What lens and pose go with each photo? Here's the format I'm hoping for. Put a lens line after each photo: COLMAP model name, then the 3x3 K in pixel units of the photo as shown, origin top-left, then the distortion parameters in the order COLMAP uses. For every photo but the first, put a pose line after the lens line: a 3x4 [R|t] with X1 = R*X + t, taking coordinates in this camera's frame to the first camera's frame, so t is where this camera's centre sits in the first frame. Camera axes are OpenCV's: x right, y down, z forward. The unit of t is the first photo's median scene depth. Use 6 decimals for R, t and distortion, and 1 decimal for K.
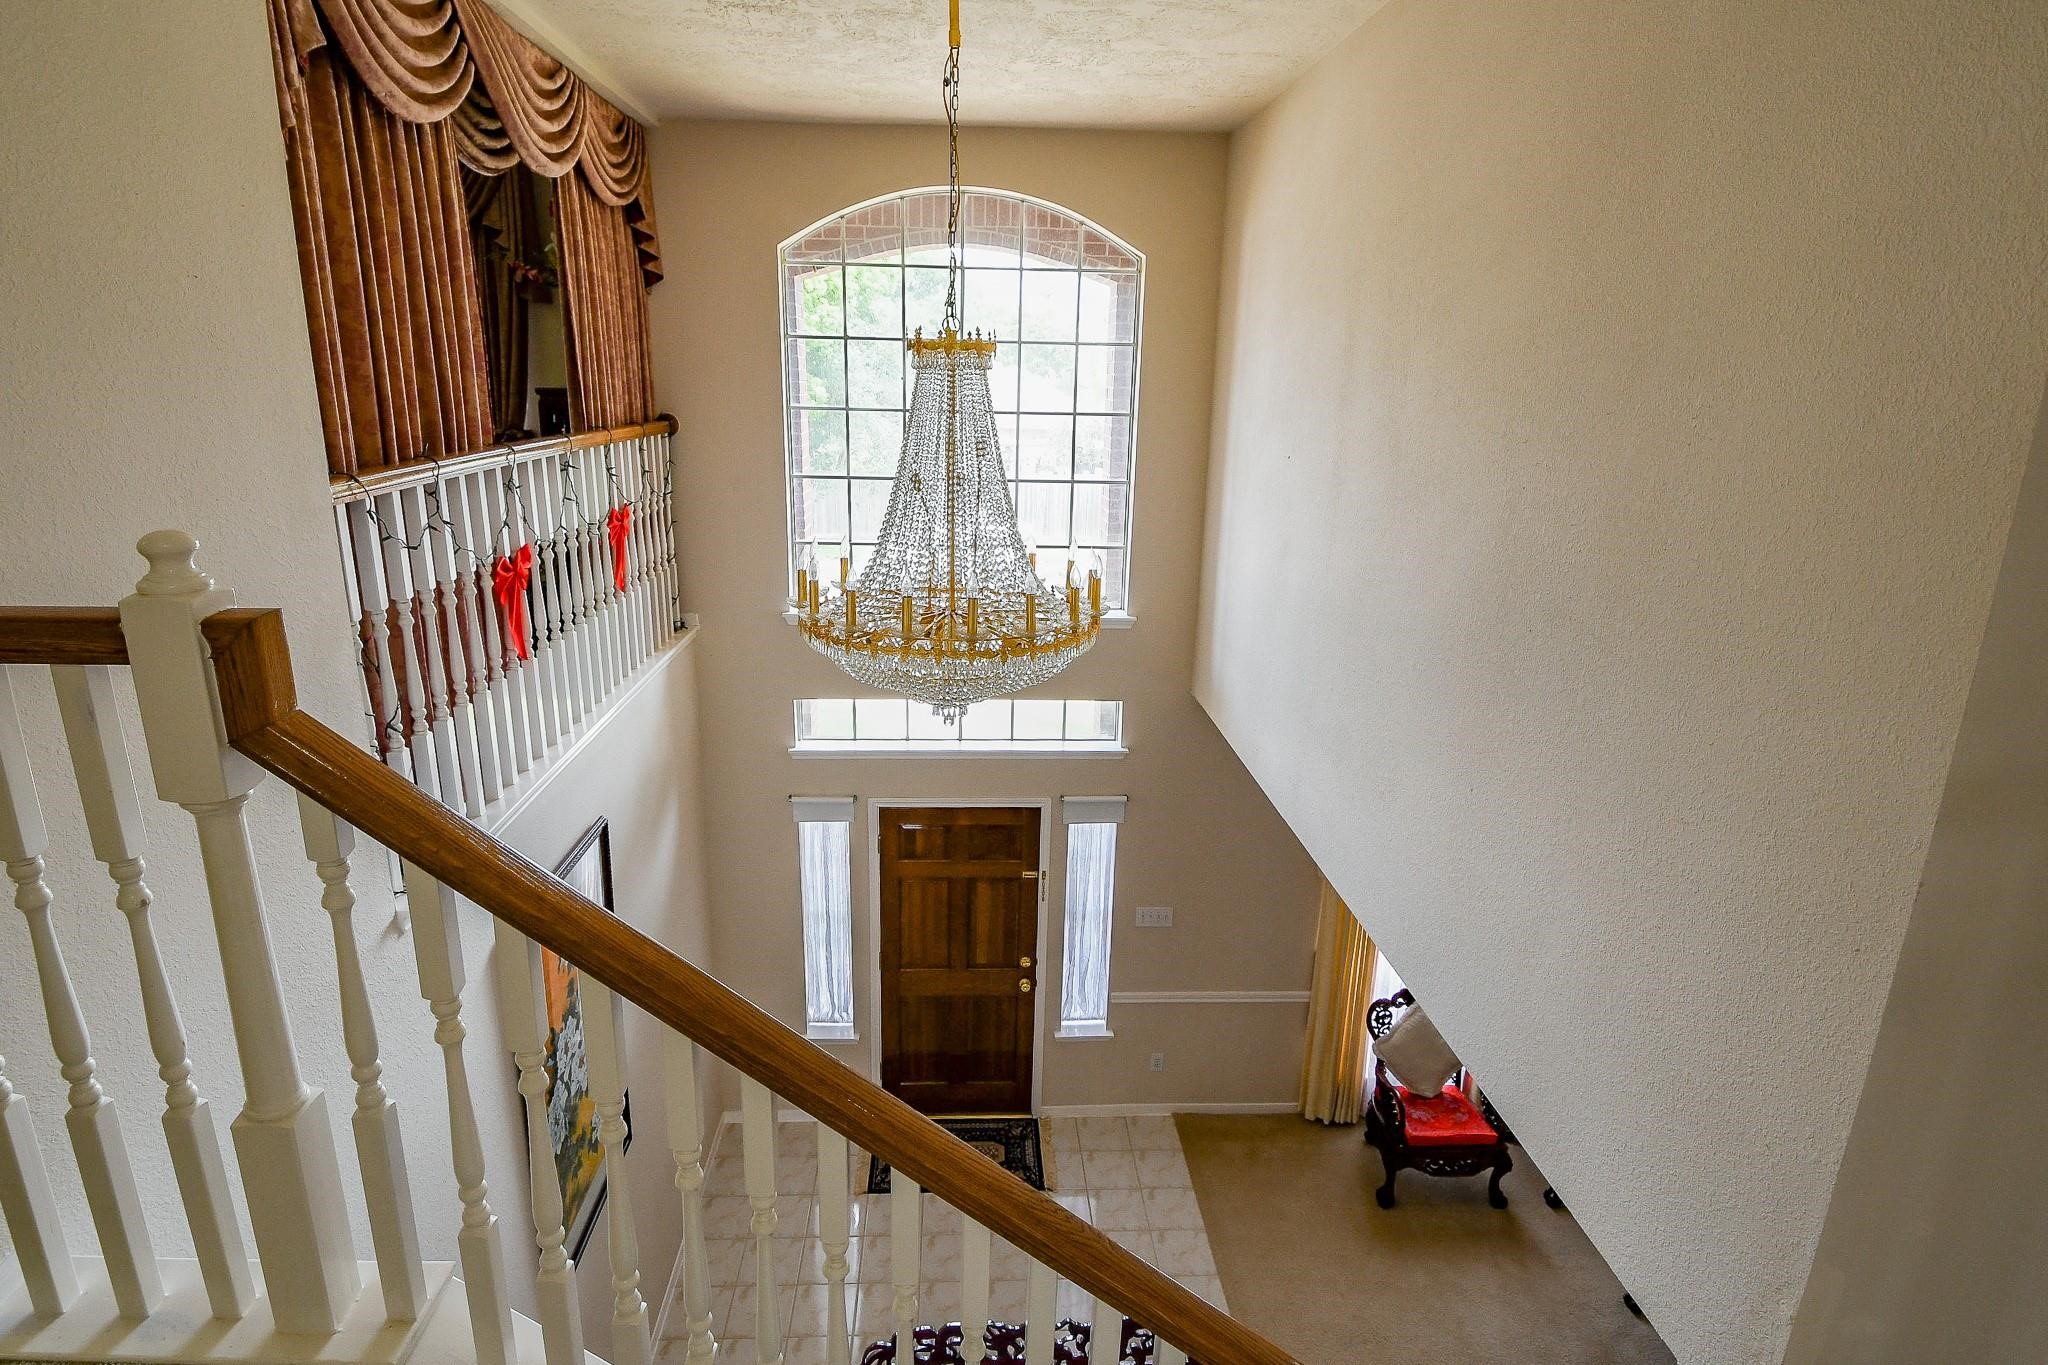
lens RADIAL K [[1067.1, 0, 1008.9], [0, 1067.1, 663.6], [0, 0, 1]] dist [0.015531, -0.001564]
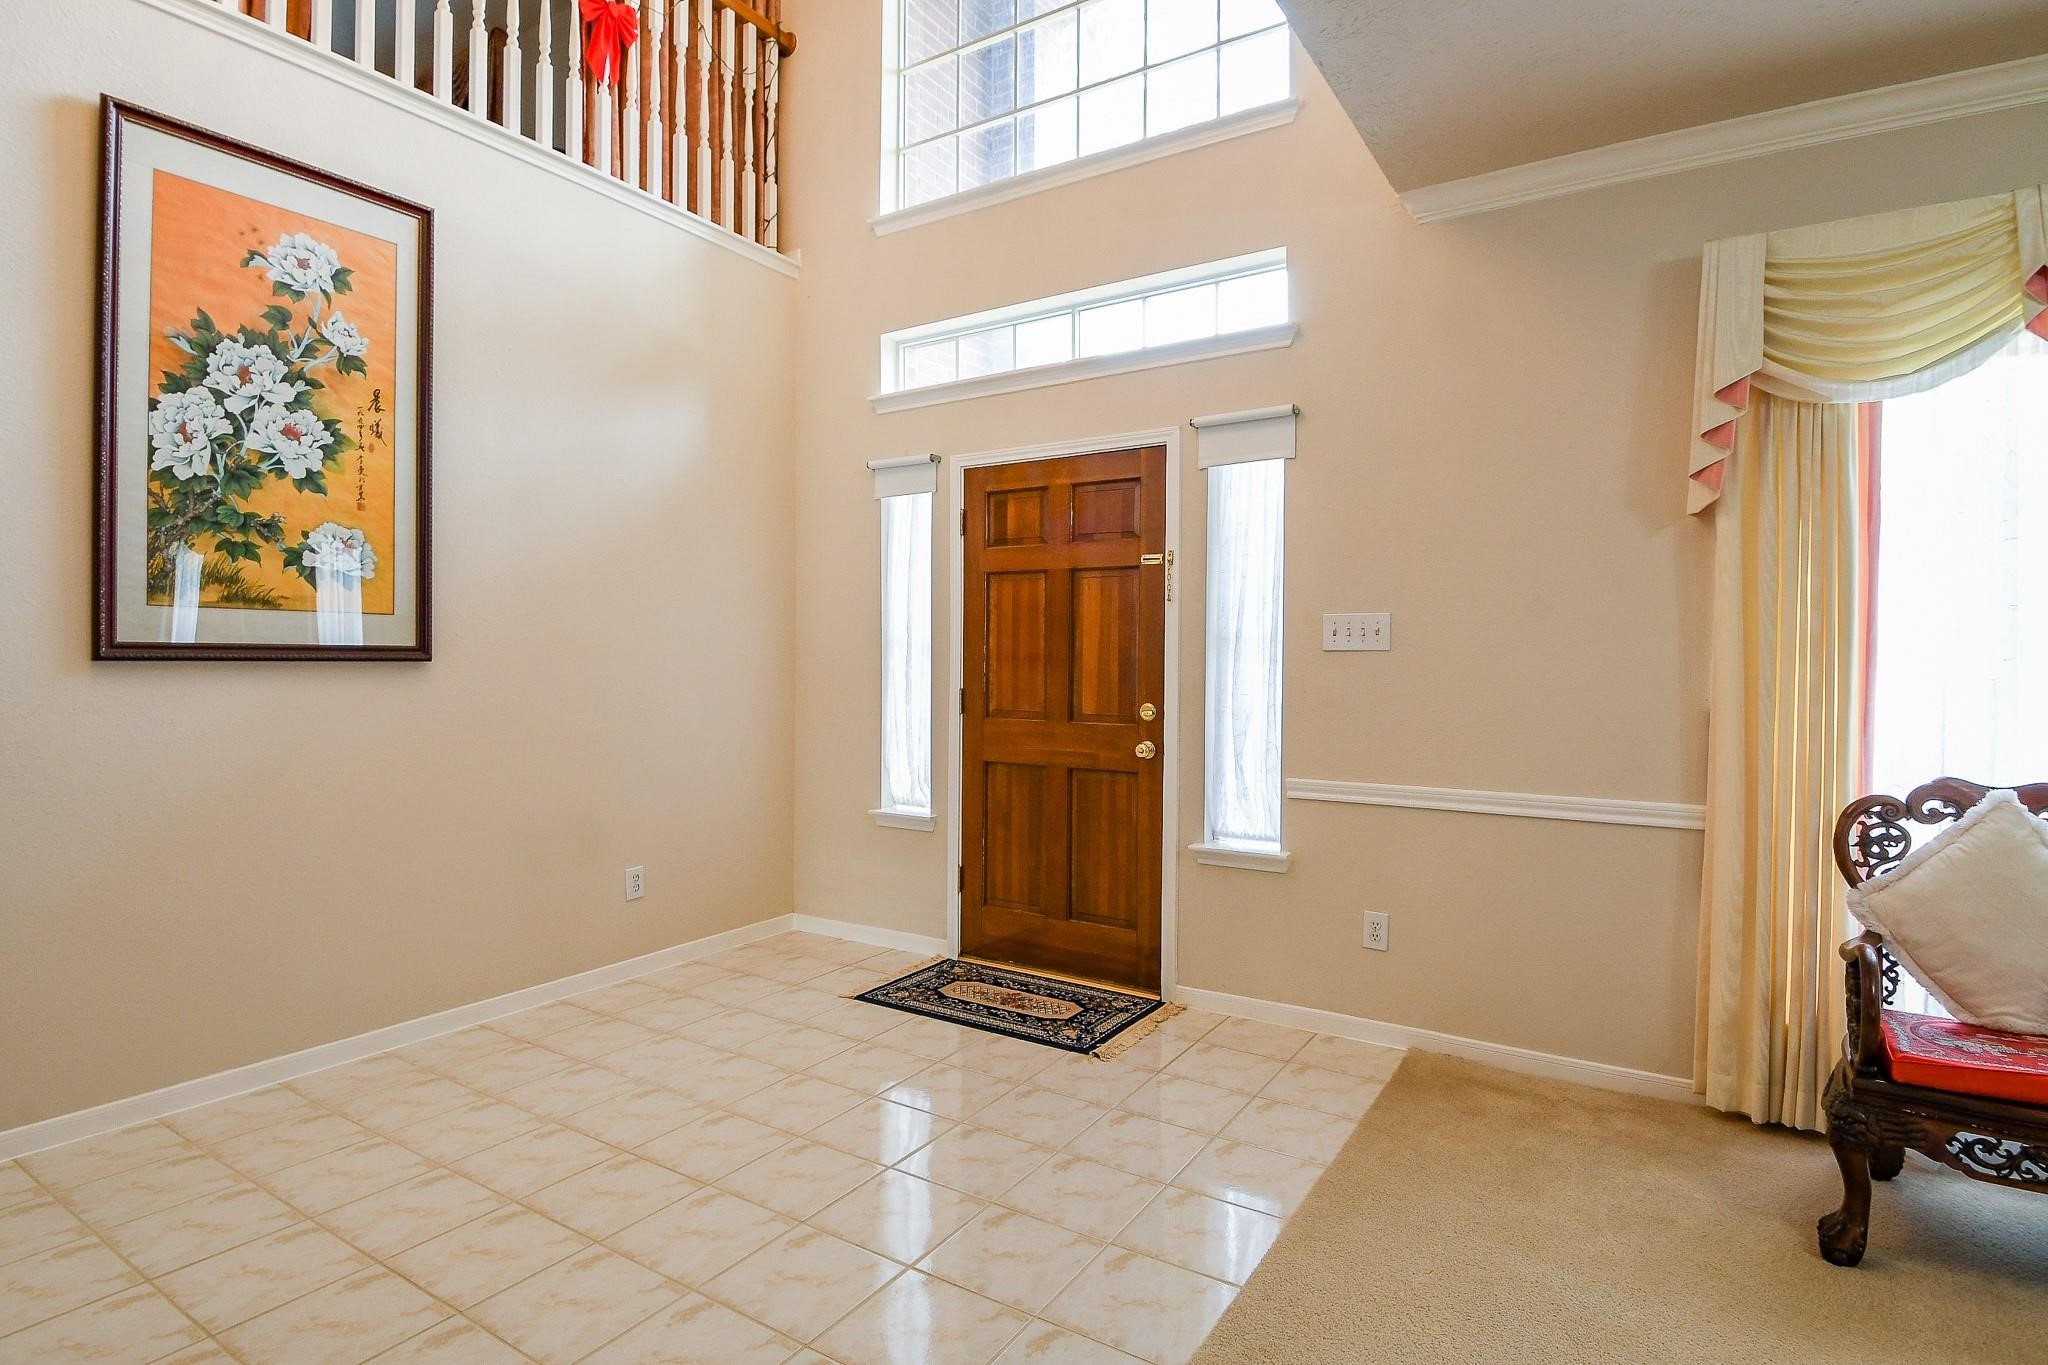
lens RADIAL K [[1067.1, 0, 1008.9], [0, 1067.1, 663.6], [0, 0, 1]] dist [0.015531, -0.001564]
pose [[0.813826, -0.007702, -0.581058, 0.317102], [-0.143417, 0.966320, -0.213677, 0.402203], [0.563133, 0.257230, 0.785311, 0.458234]]
